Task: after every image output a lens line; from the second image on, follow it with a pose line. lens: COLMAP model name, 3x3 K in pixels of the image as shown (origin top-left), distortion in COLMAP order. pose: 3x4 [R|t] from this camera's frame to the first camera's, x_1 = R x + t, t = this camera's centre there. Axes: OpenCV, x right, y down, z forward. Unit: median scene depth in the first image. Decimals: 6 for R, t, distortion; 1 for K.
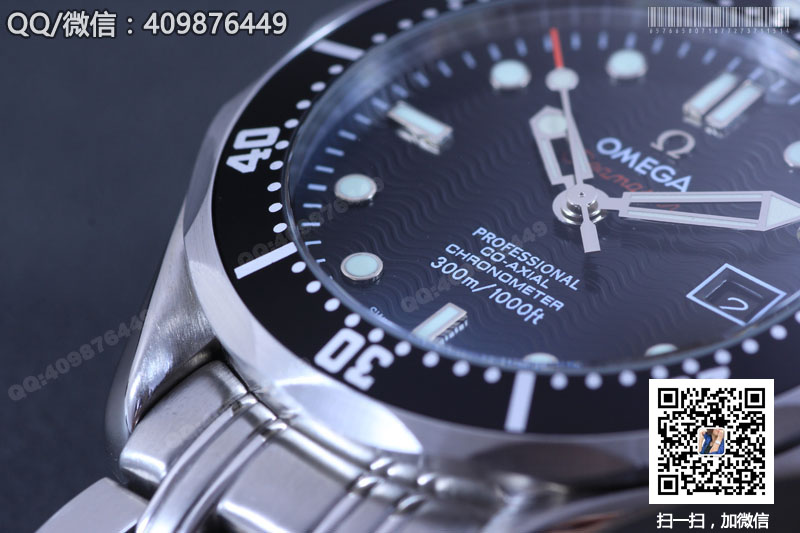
lens RADIAL K [[4709.8, 0, 397.9], [0, 4709.8, 263.5], [0, 0, 1]] dist [0.597867, 0.000000]
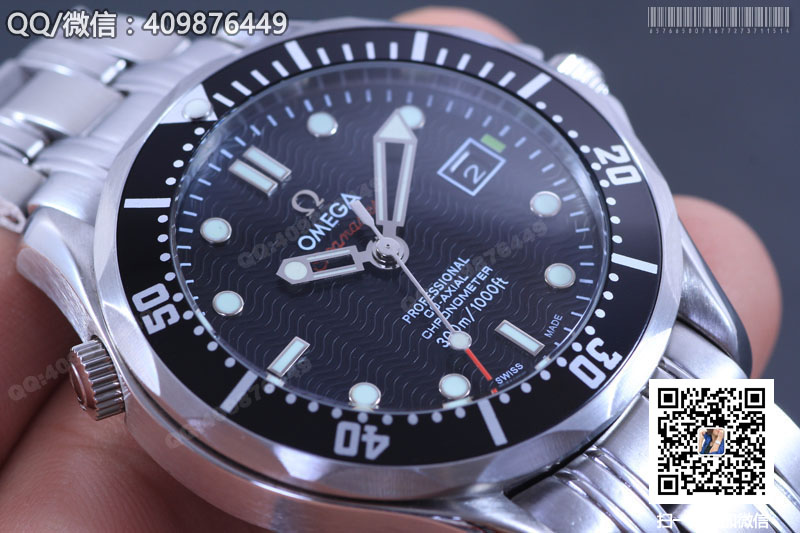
lens RADIAL K [[4709.8, 0, 402.2], [0, 4709.8, 267.7], [0, 0, 1]] dist [0.597867, 0.000000]
pose [[-0.100482, -0.767334, 0.633326, -0.818375], [0.613708, 0.453223, 0.646492, -0.878786], [-0.783113, 0.453638, 0.425378, 0.425247]]
